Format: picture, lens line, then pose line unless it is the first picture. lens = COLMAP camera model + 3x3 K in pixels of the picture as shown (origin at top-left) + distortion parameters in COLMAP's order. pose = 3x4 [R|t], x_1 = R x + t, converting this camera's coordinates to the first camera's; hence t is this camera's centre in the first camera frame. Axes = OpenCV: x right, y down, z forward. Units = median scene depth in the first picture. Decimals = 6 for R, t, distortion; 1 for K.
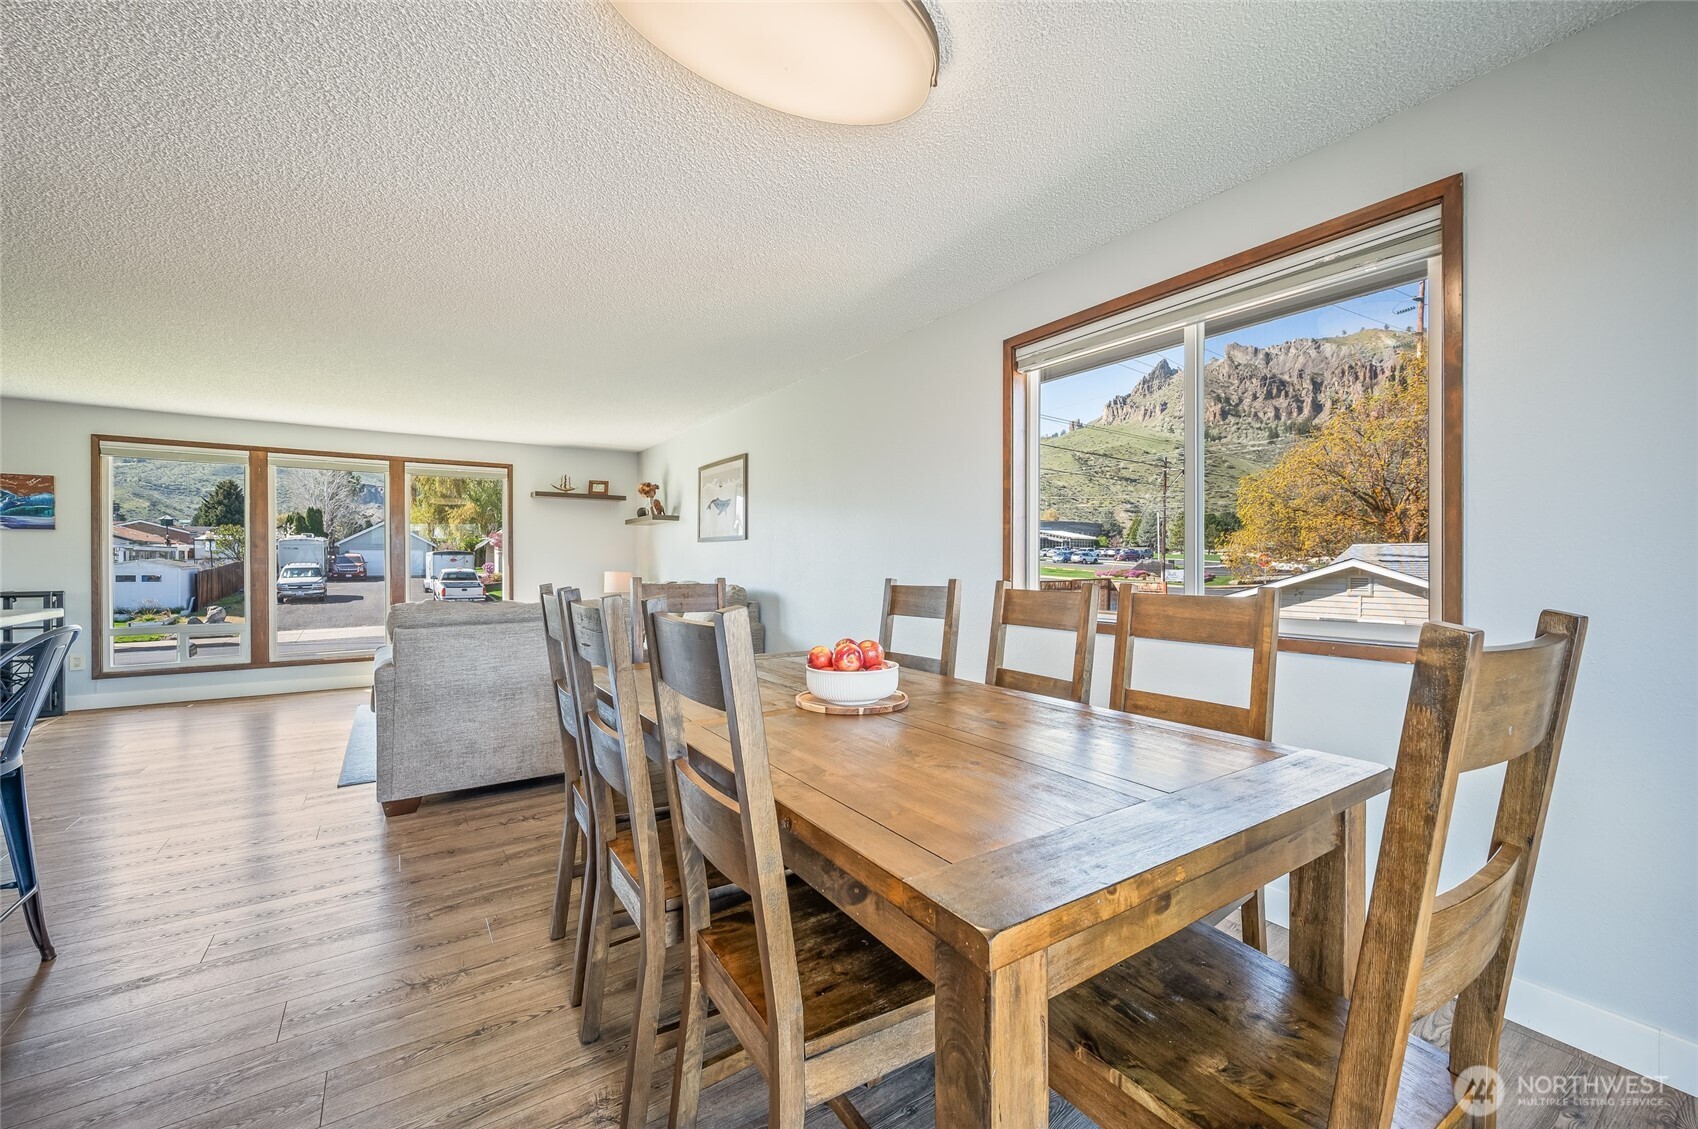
lens RADIAL K [[677.3, 0, 850.8], [0, 677.3, 570.8], [0, 0, 1]] dist [-0.001029, 0.000415]
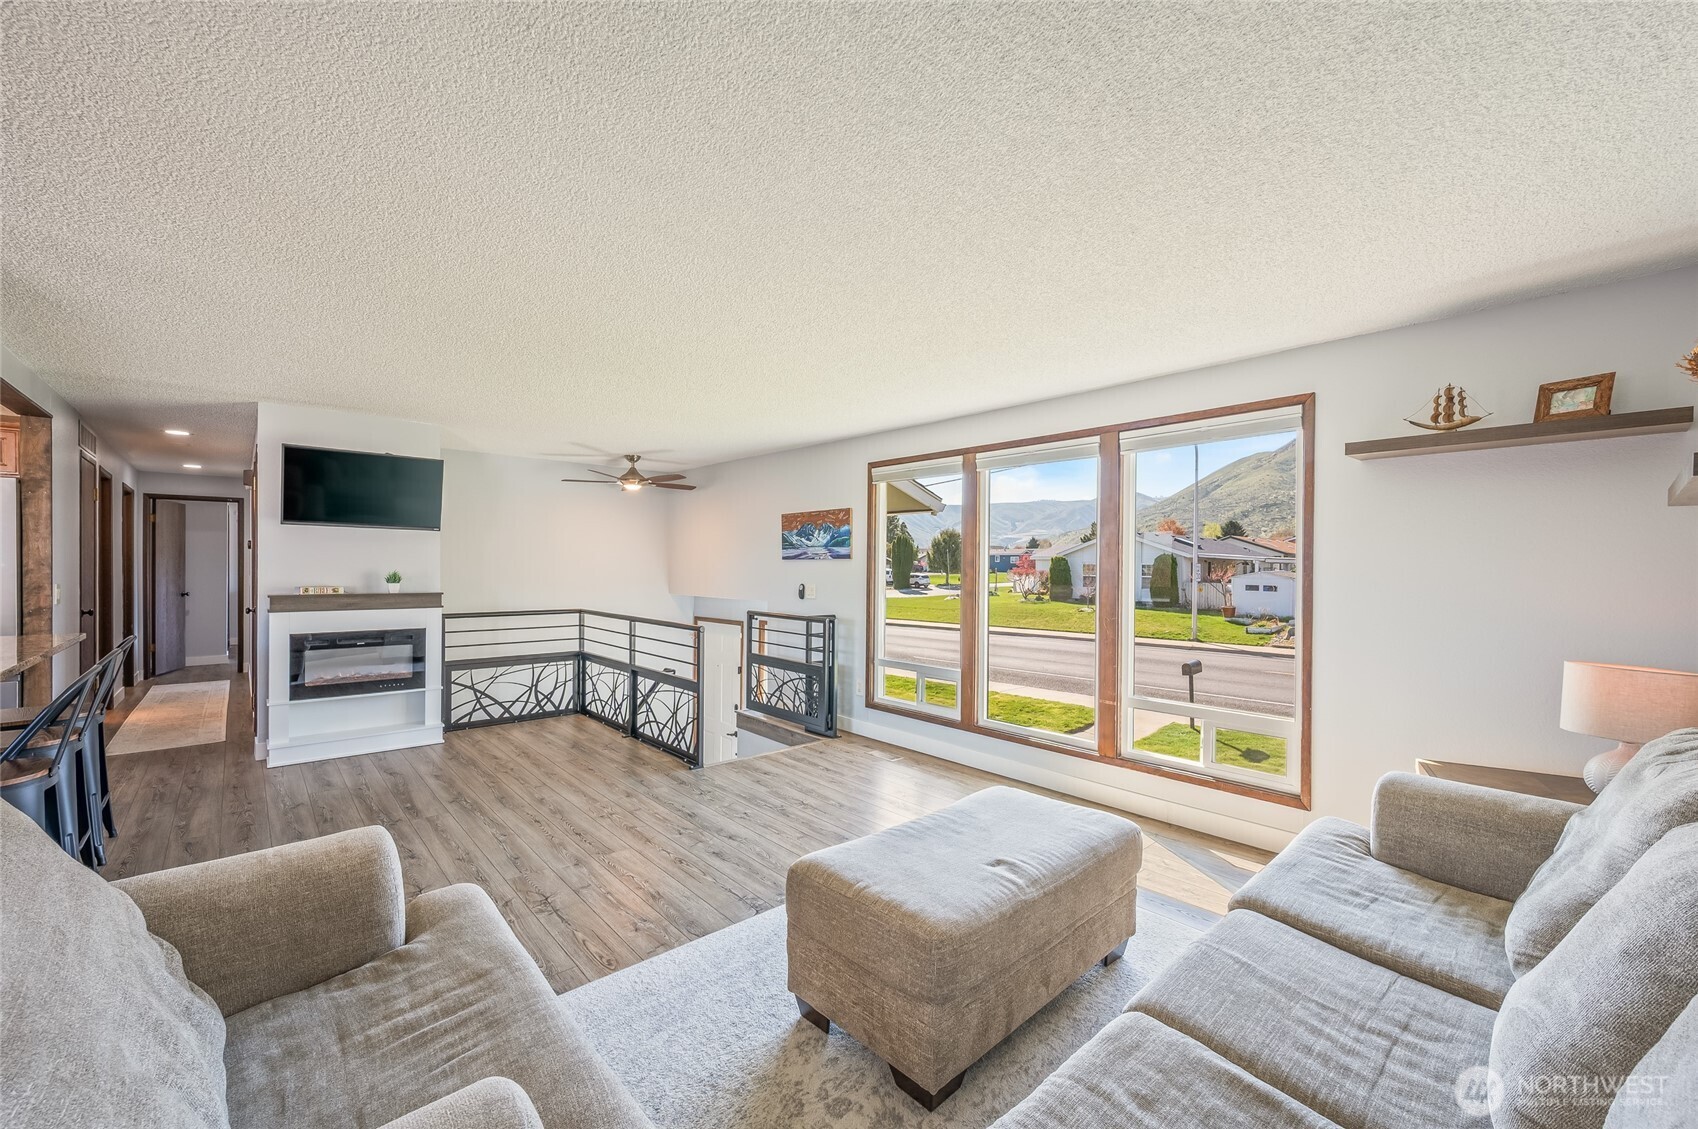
lens RADIAL K [[677.3, 0, 850.8], [0, 677.3, 570.8], [0, 0, 1]] dist [-0.001029, 0.000415]
pose [[0.138376, 0.008381, -0.990344, -0.133204], [-0.021150, 0.999761, 0.005505, -0.048049], [0.990154, 0.020184, 0.138521, 0.850336]]
